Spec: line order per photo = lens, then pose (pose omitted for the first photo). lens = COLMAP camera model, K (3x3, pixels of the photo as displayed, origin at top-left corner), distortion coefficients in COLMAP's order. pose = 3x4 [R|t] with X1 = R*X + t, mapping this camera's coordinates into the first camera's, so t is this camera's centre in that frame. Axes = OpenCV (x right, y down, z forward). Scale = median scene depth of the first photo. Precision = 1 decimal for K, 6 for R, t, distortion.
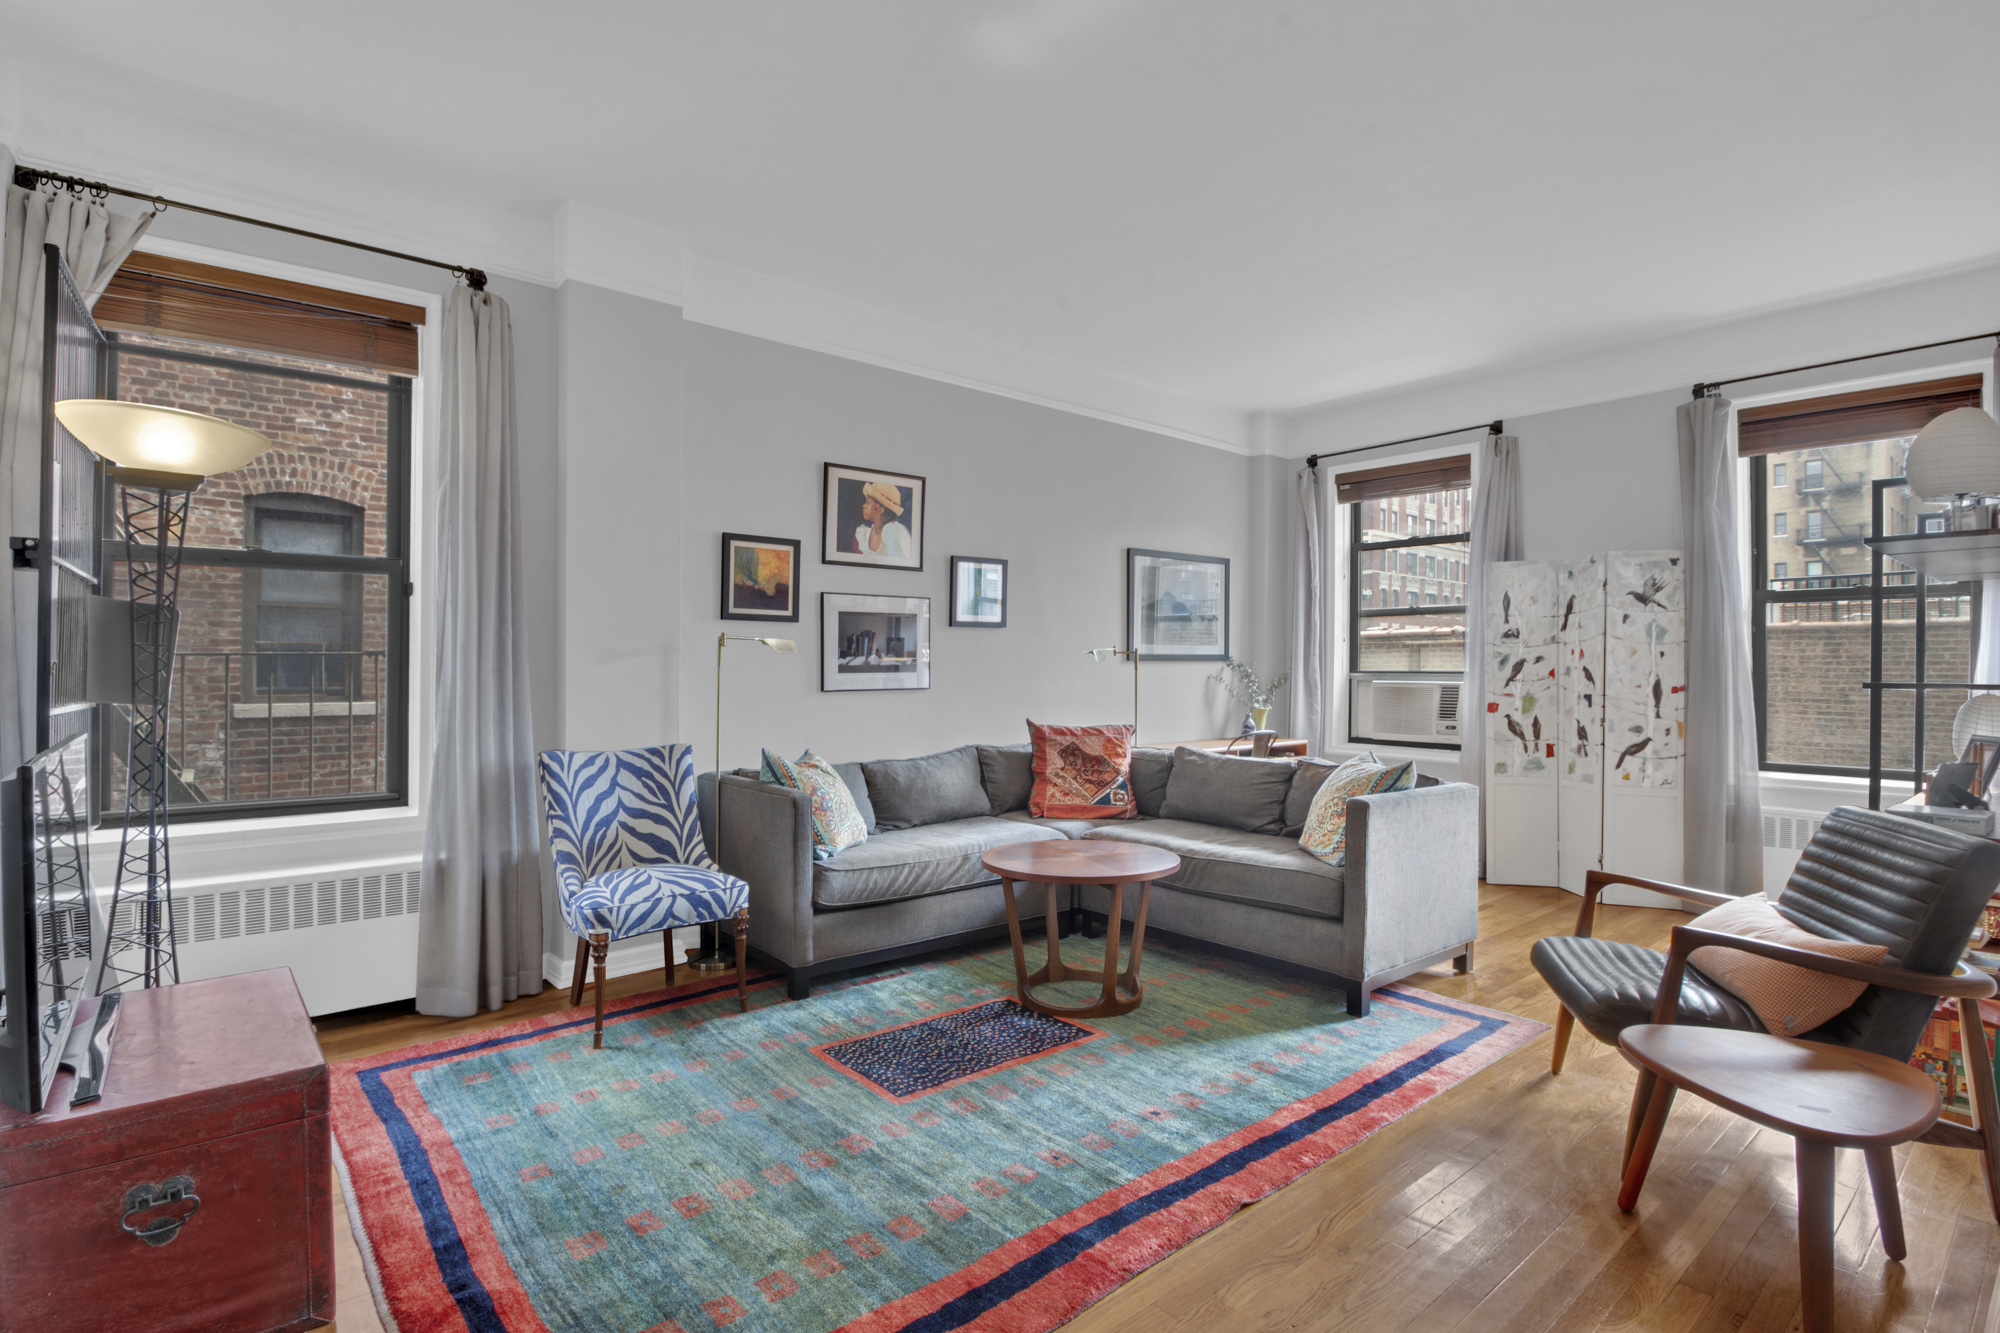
lens RADIAL K [[965.8, 0, 990.6], [0, 965.8, 665.3], [0, 0, 1]] dist [-0.004056, 0.000078]
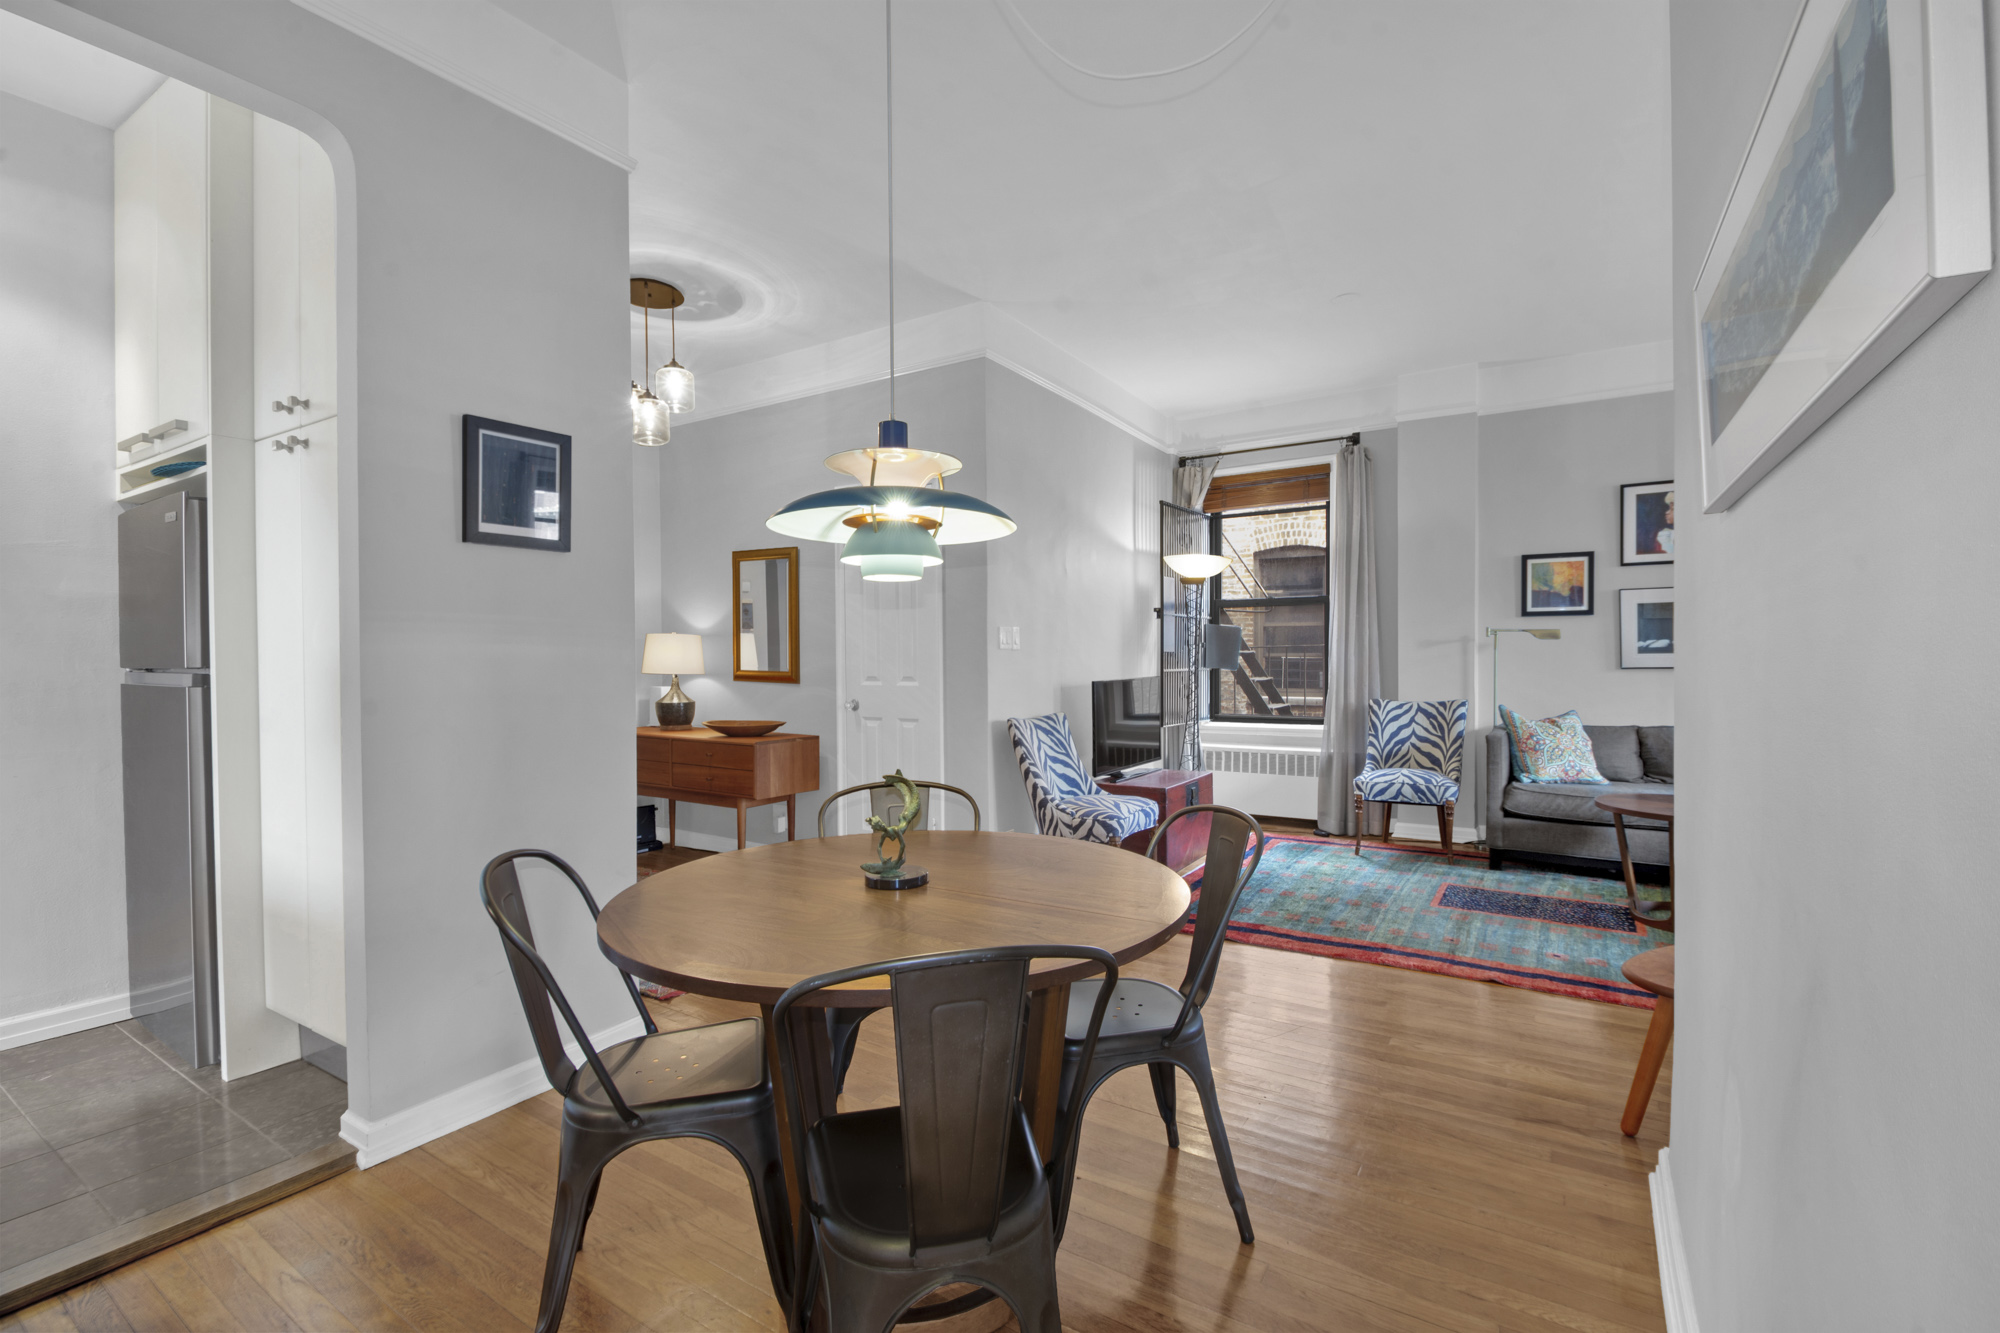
lens RADIAL K [[886.6, 0, 997.0], [0, 886.6, 664.7], [0, 0, 1]] dist [0.001514, 0.000054]
pose [[0.291422, 0.006445, -0.956573, 0.881061], [0.013028, 0.999858, 0.010705, -0.000560], [0.956506, -0.015582, 0.291297, -0.141063]]
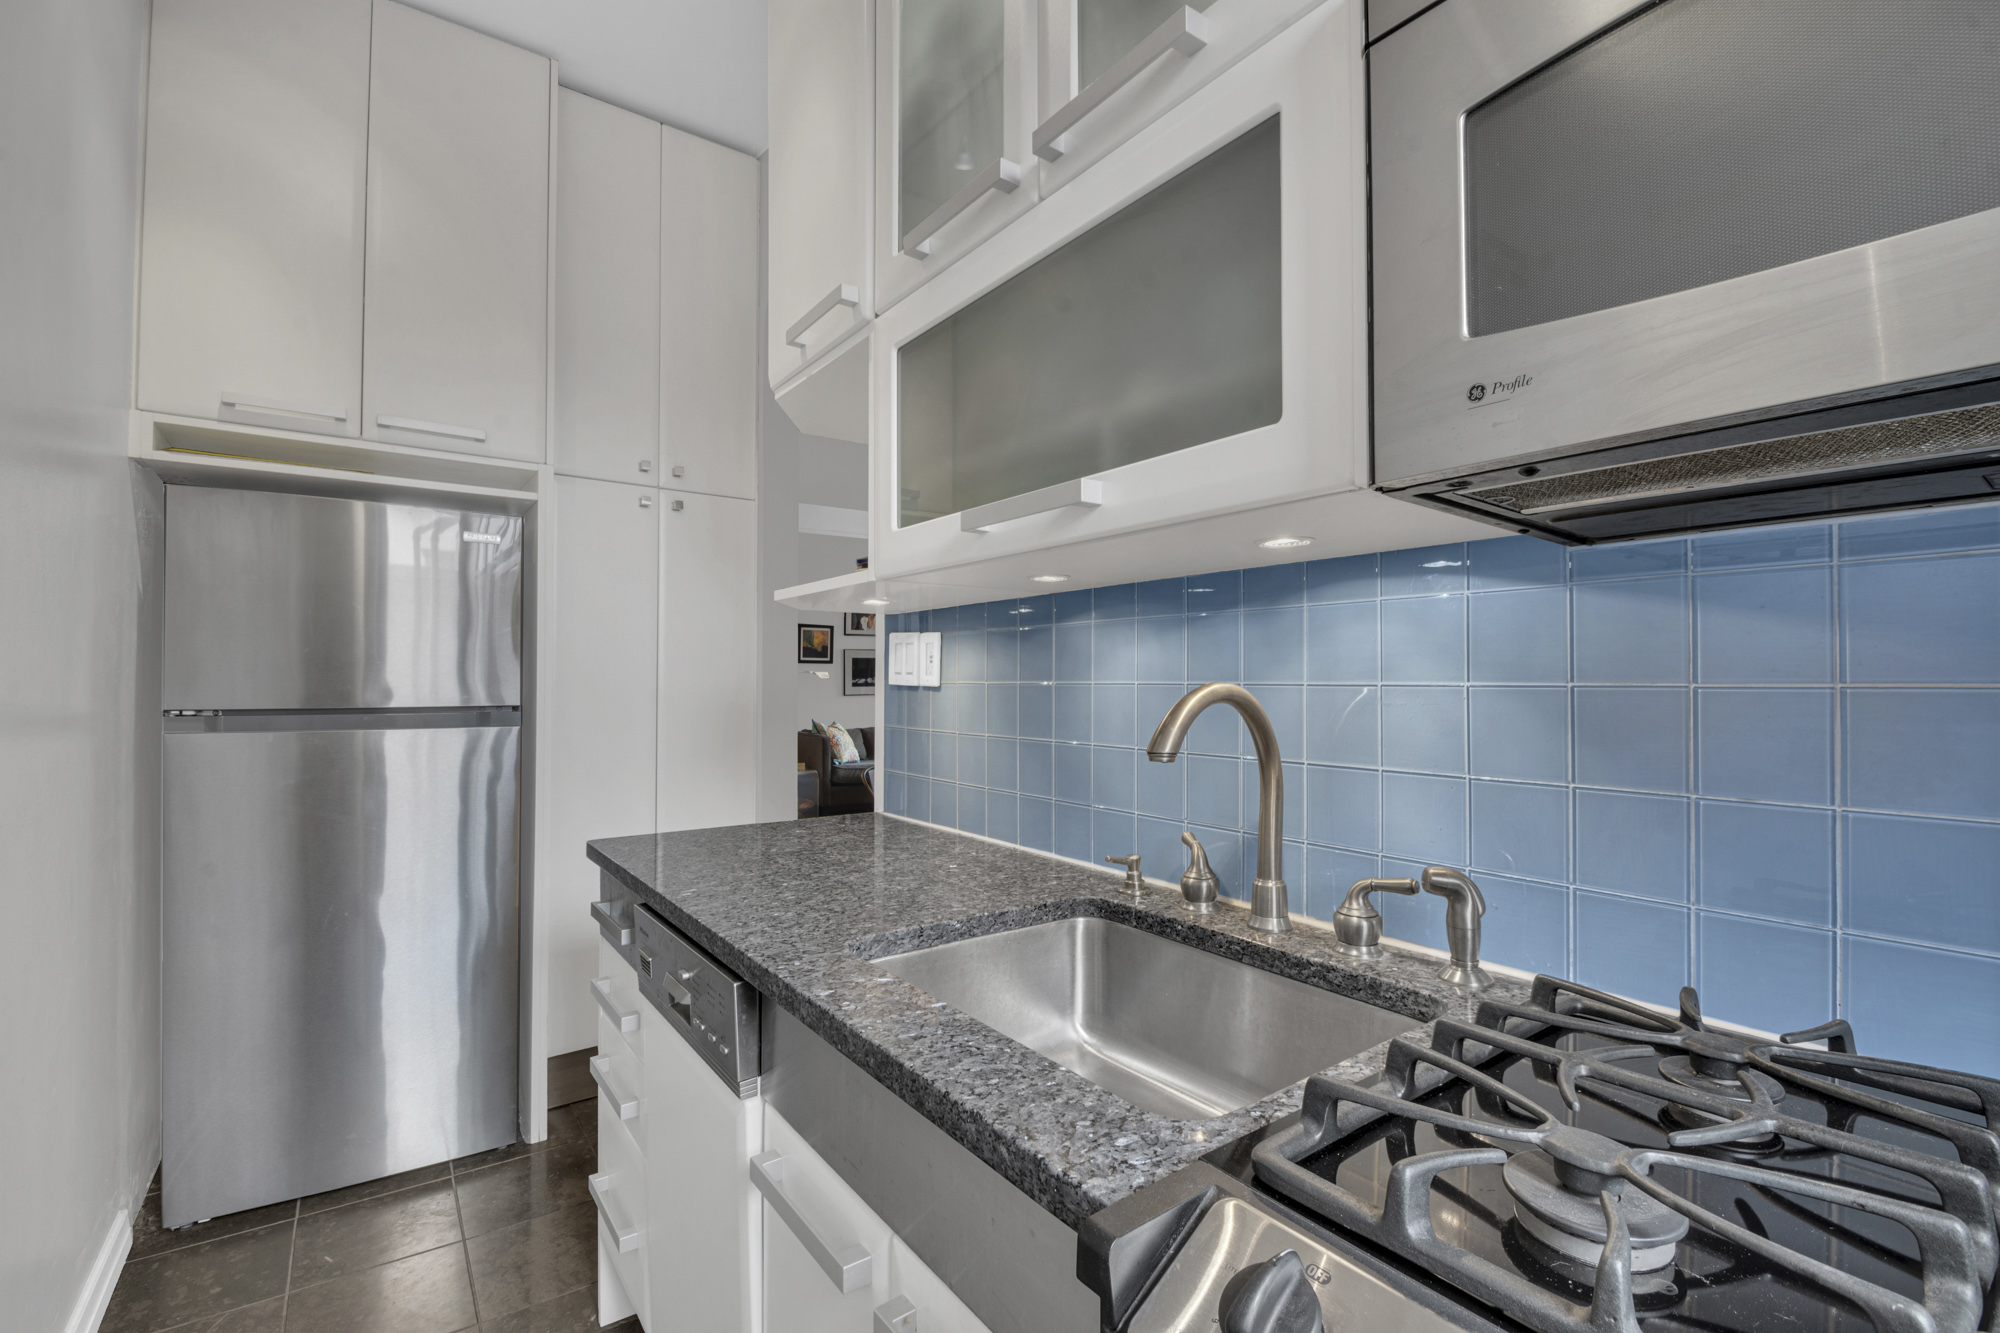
lens RADIAL K [[886.6, 0, 1000.4], [0, 886.6, 666.1], [0, 0, 1]] dist [0.001514, 0.000054]
pose [[0.997051, 0.002571, -0.076701, 0.412044], [-0.003372, 0.999941, -0.010315, -0.023624], [0.076670, 0.010543, 0.997001, -1.198041]]
